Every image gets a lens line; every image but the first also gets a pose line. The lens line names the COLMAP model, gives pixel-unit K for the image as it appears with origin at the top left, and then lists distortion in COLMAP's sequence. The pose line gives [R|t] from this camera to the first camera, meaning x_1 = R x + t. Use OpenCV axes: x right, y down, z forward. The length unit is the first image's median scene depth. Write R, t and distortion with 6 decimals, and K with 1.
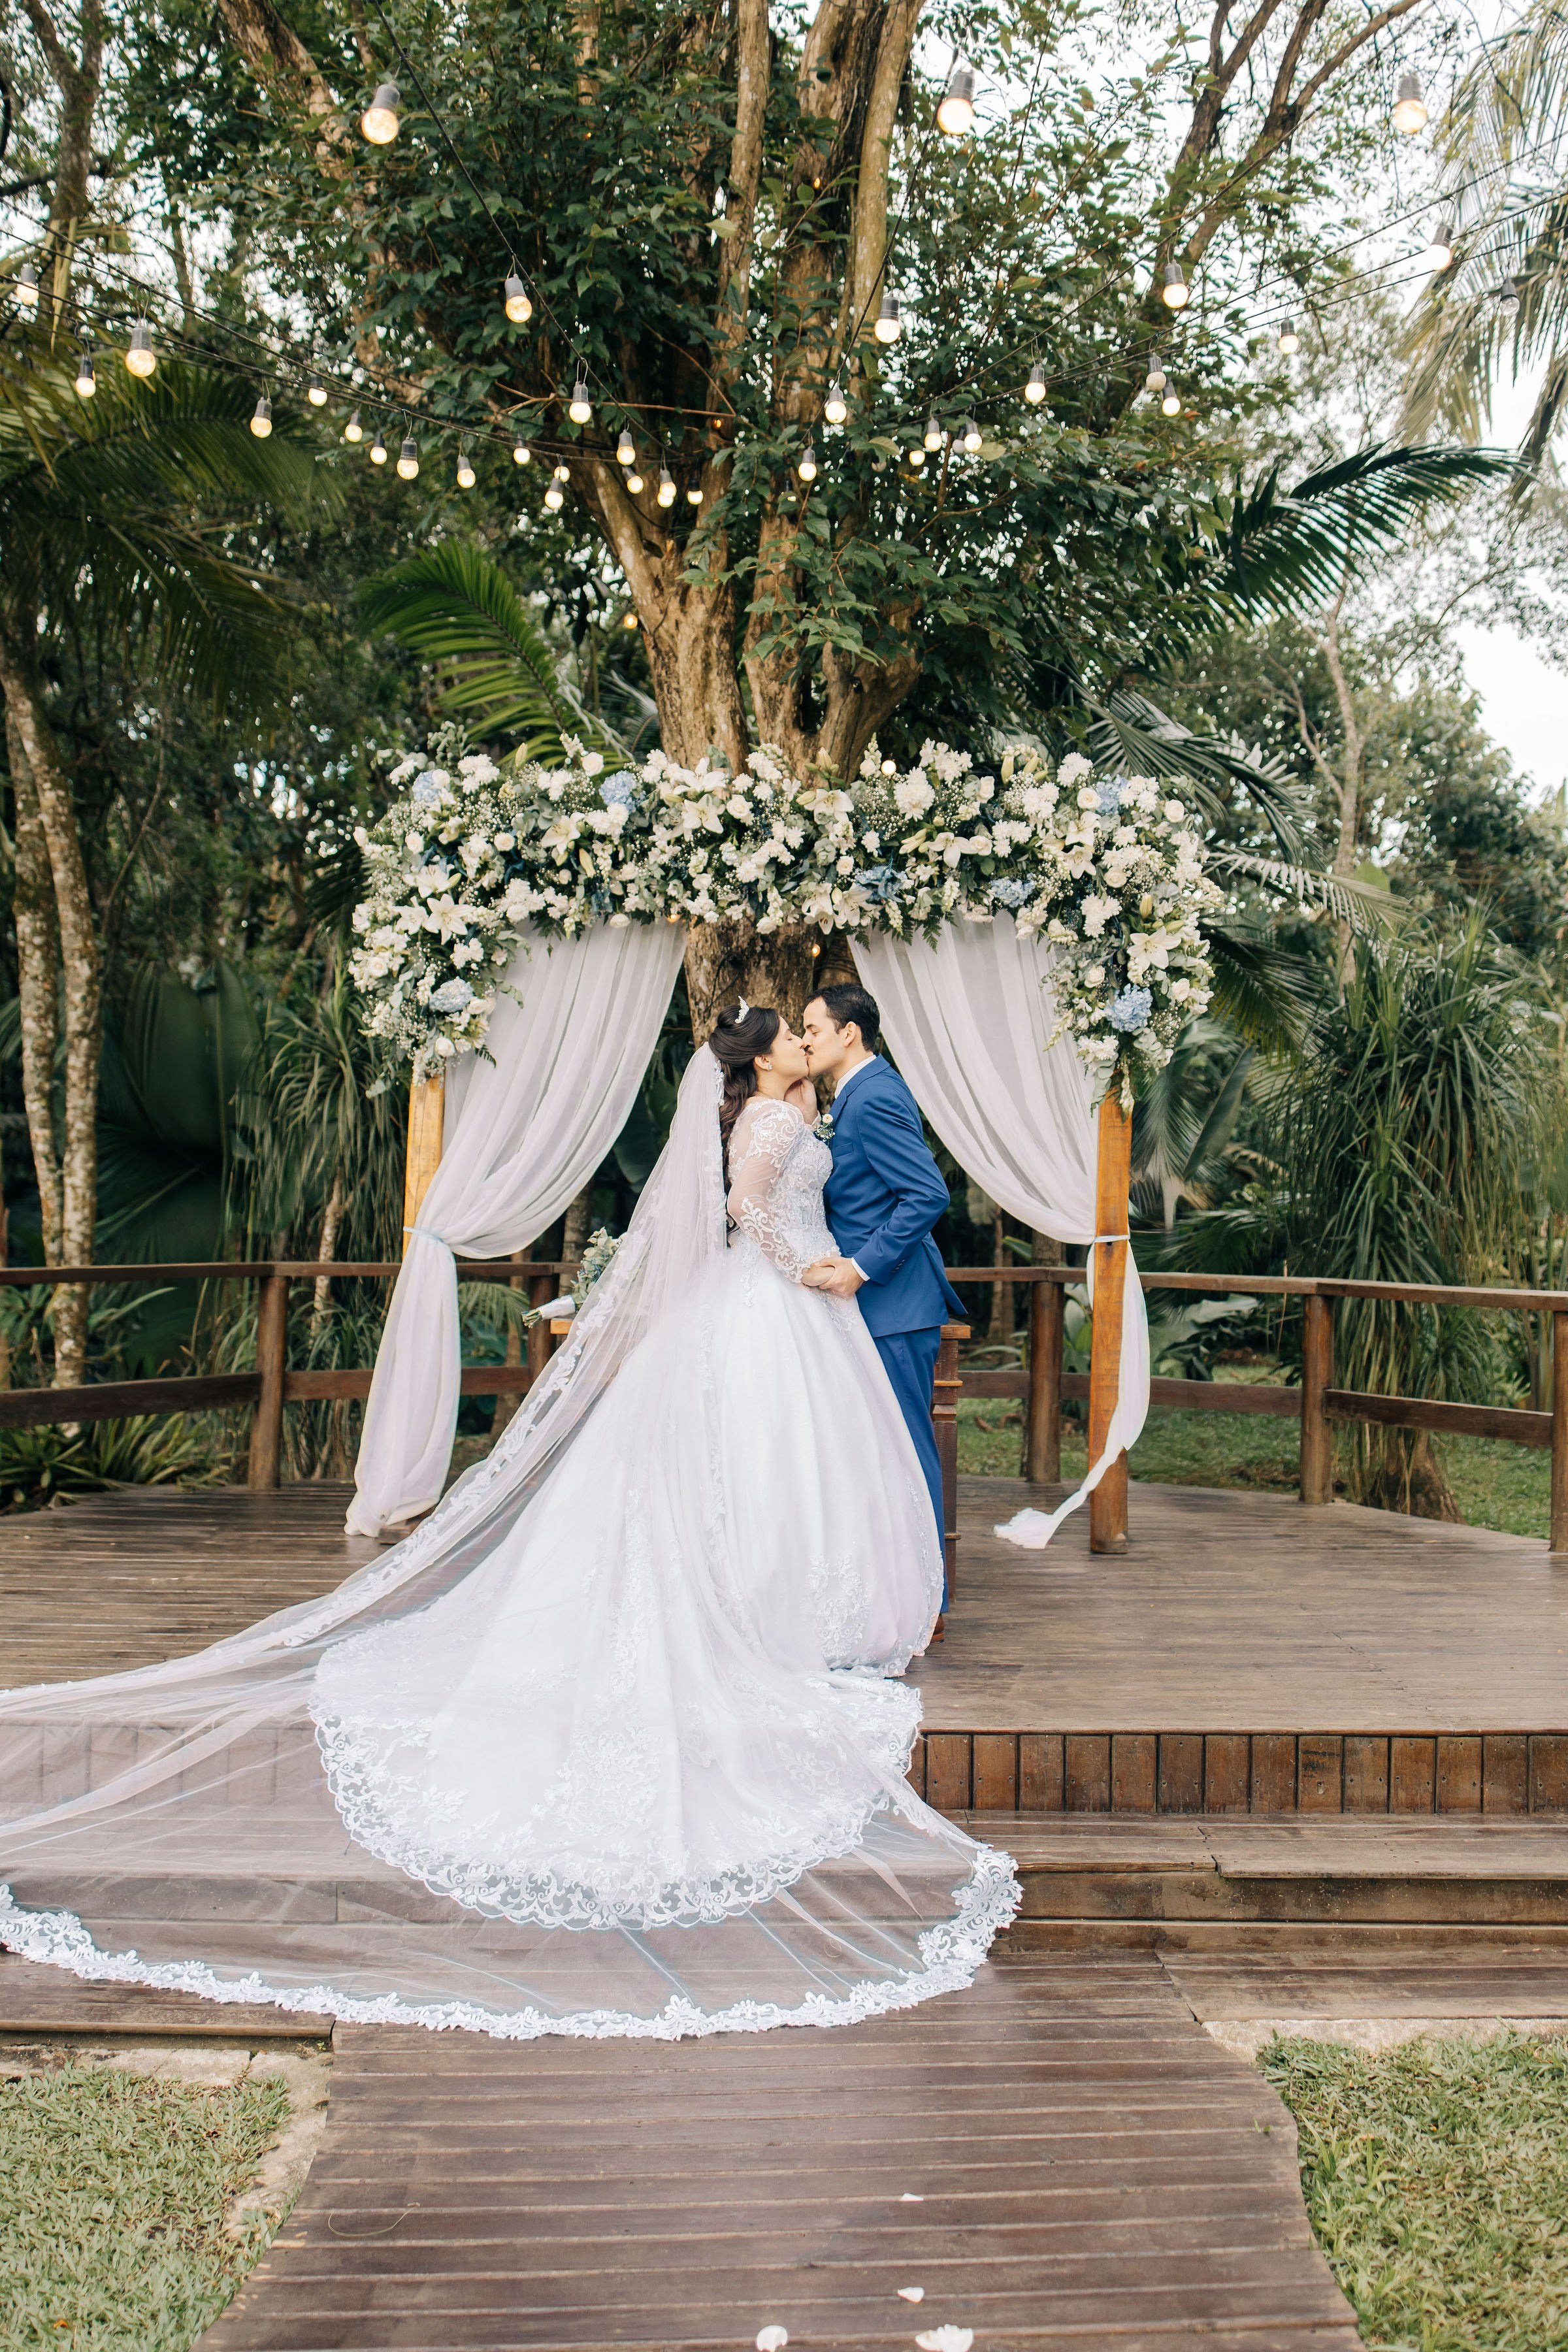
lens RADIAL K [[2367.8, 0, 779.1], [0, 2367.8, 1150.5], [0, 0, 1]] dist [0.089338, -0.001220]
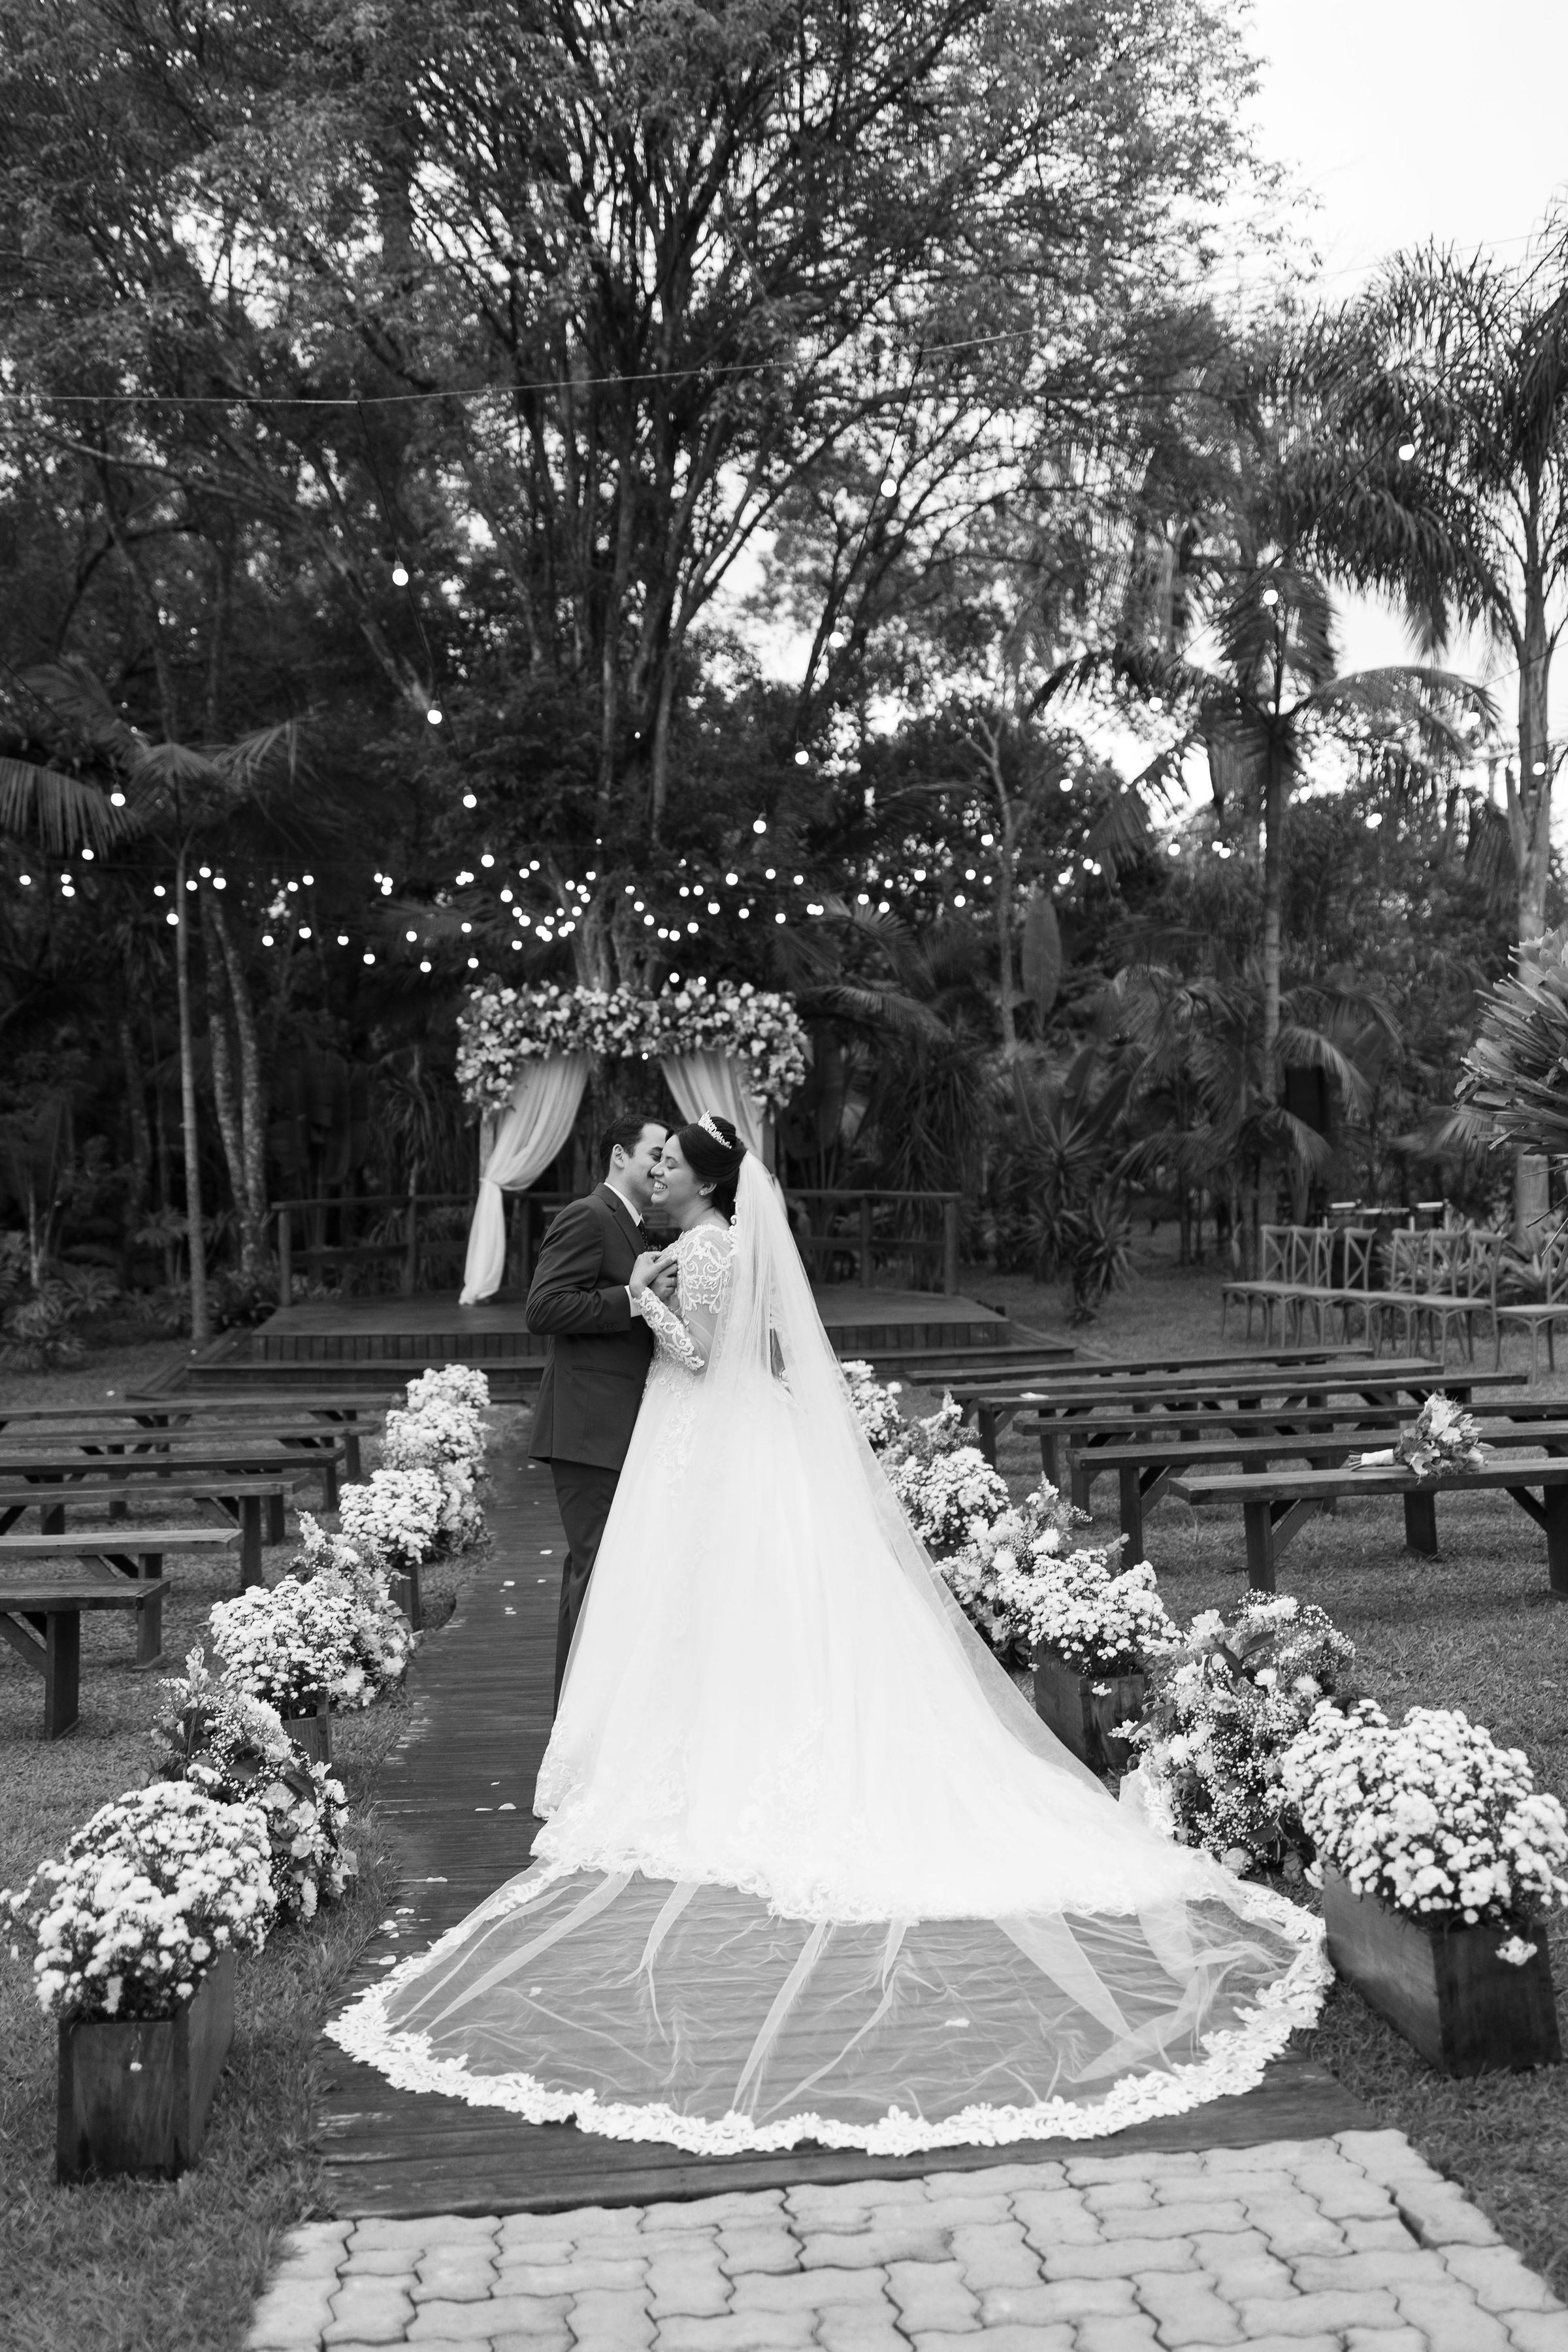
lens RADIAL K [[2349.9, 0, 818.0], [0, 2349.9, 1109.7], [0, 0, 1]] dist [0.110504, 0.002367]
pose [[0.995378, -0.022554, 0.093345, -0.036259], [0.021808, 0.999722, 0.009009, -0.054728], [-0.093522, -0.006931, 0.995593, -1.496816]]
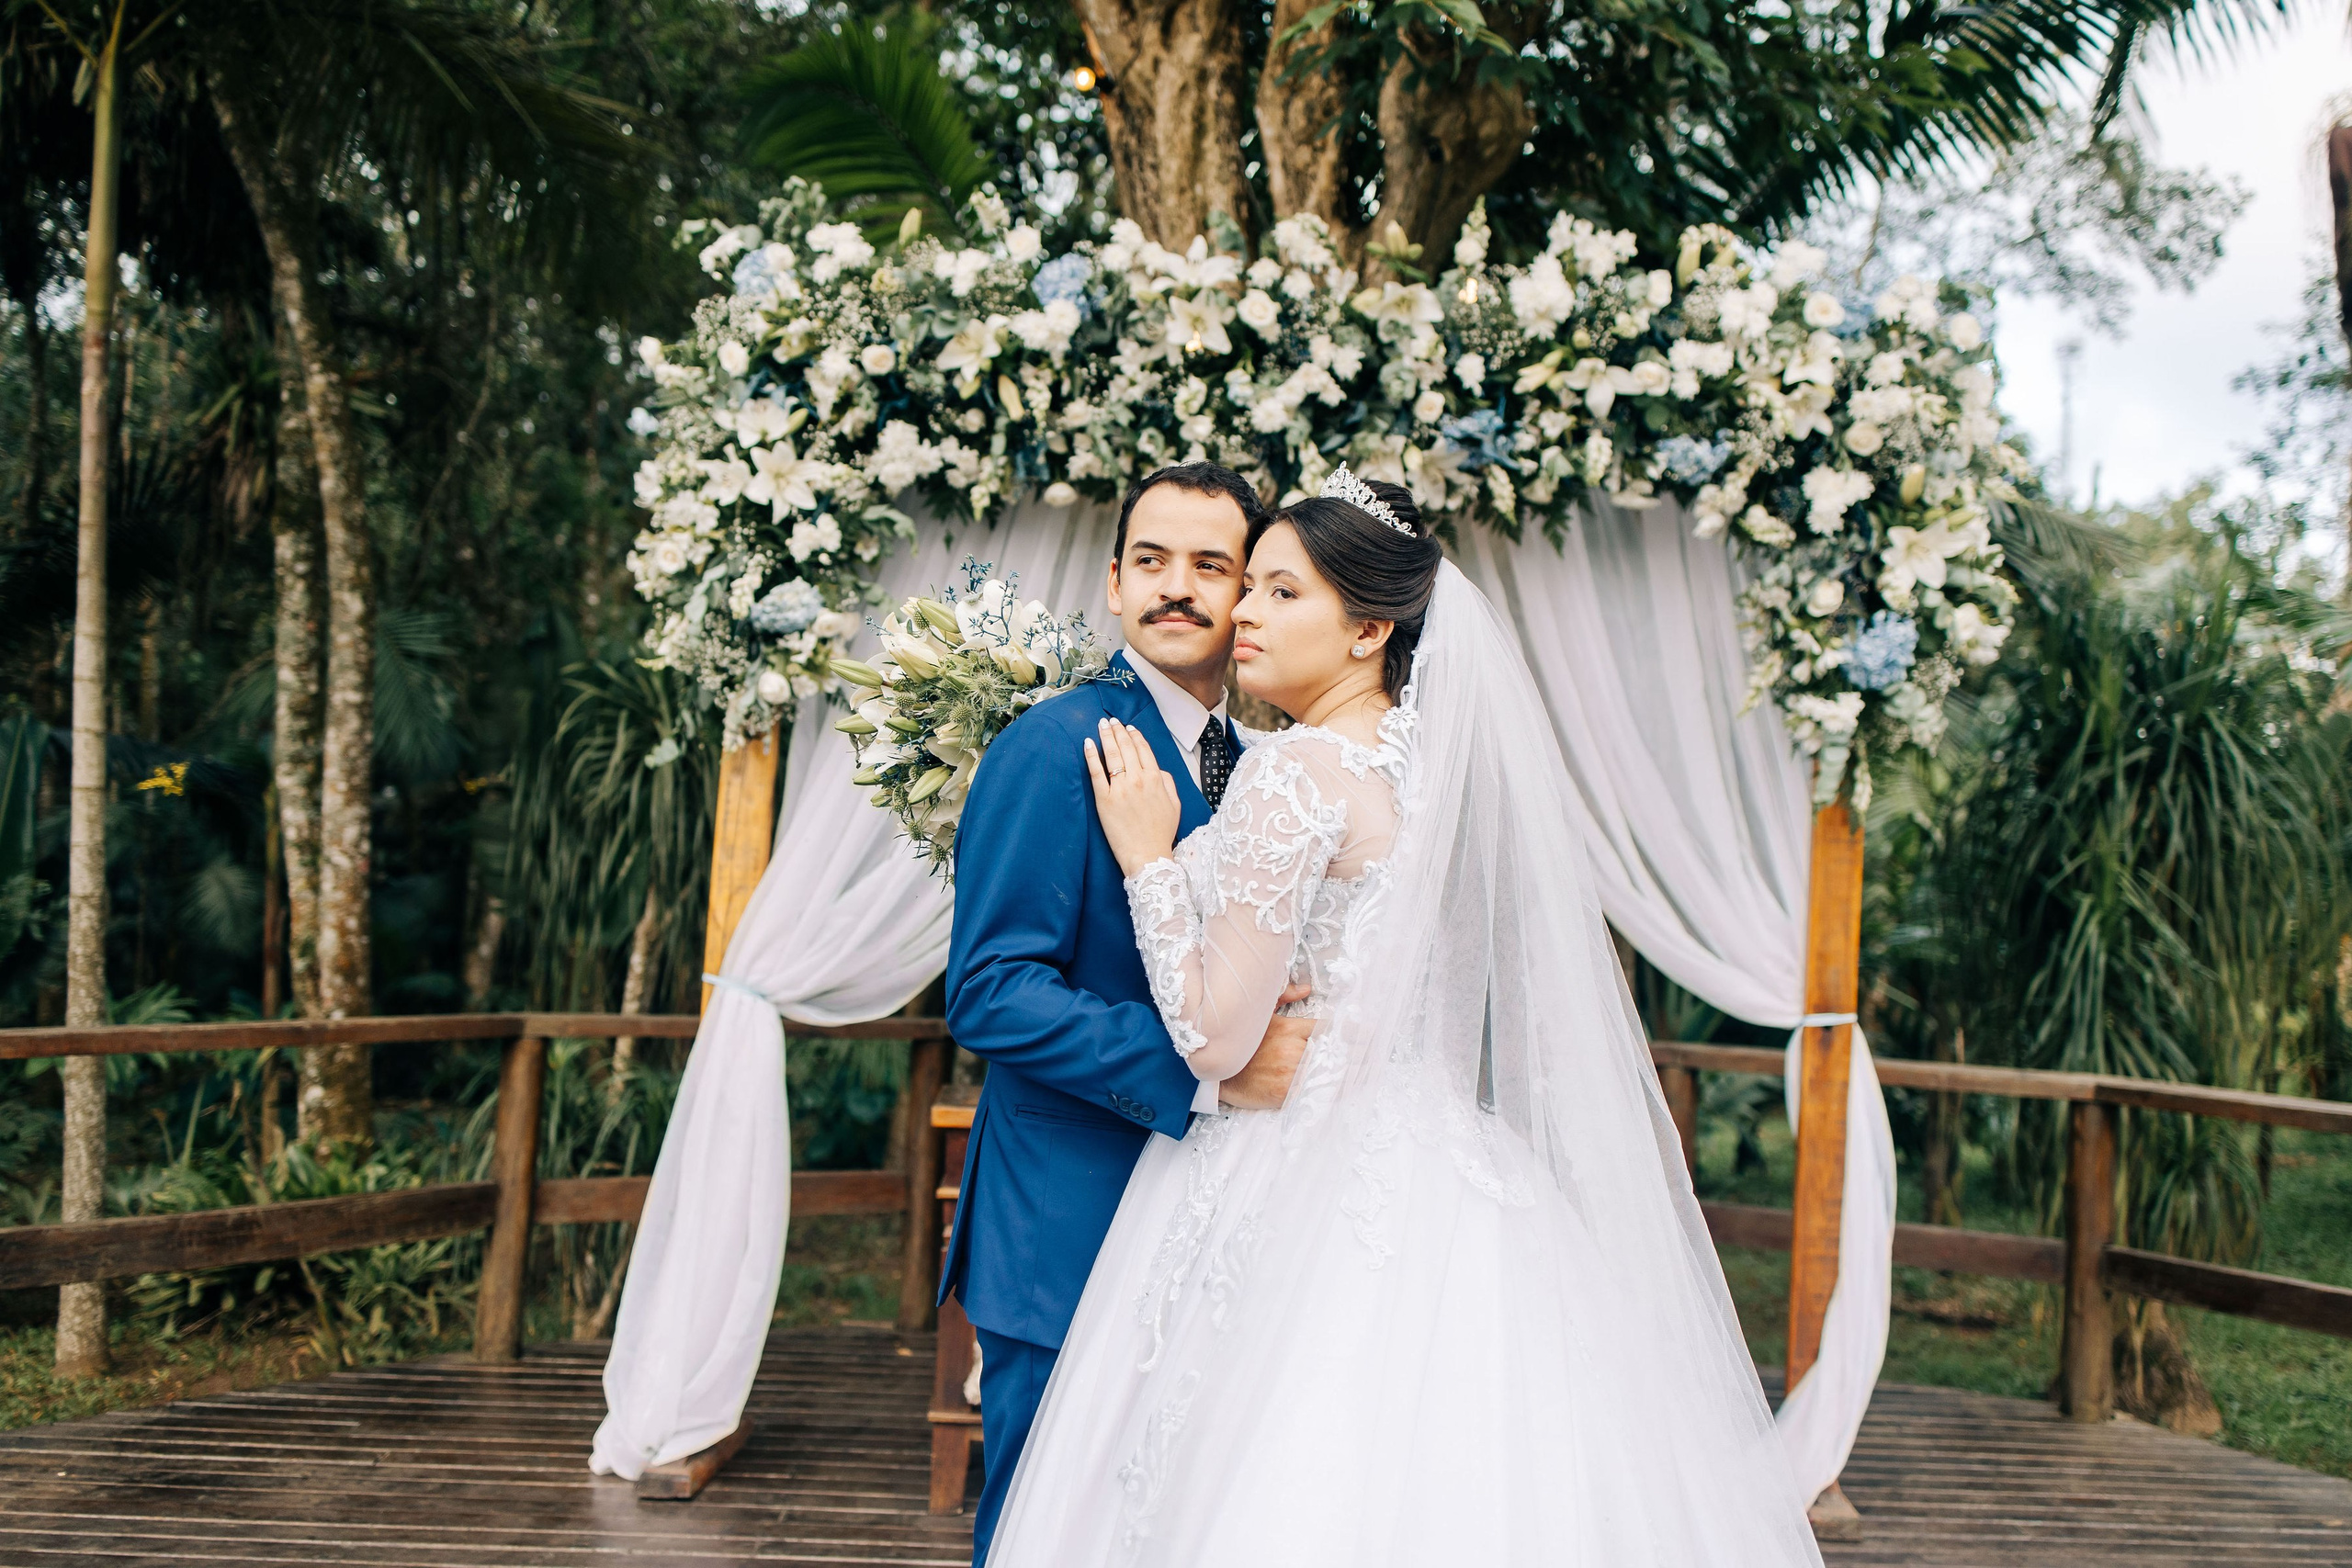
lens RADIAL K [[2367.5, 0, 1180.6], [0, 2367.5, 746.8], [0, 0, 1]] dist [0.089338, -0.001220]
pose [[0.999734, 0.022165, -0.006315, -0.030346], [-0.022420, 0.998802, -0.043490, -0.003728], [0.005343, 0.043620, 0.999034, 0.381477]]
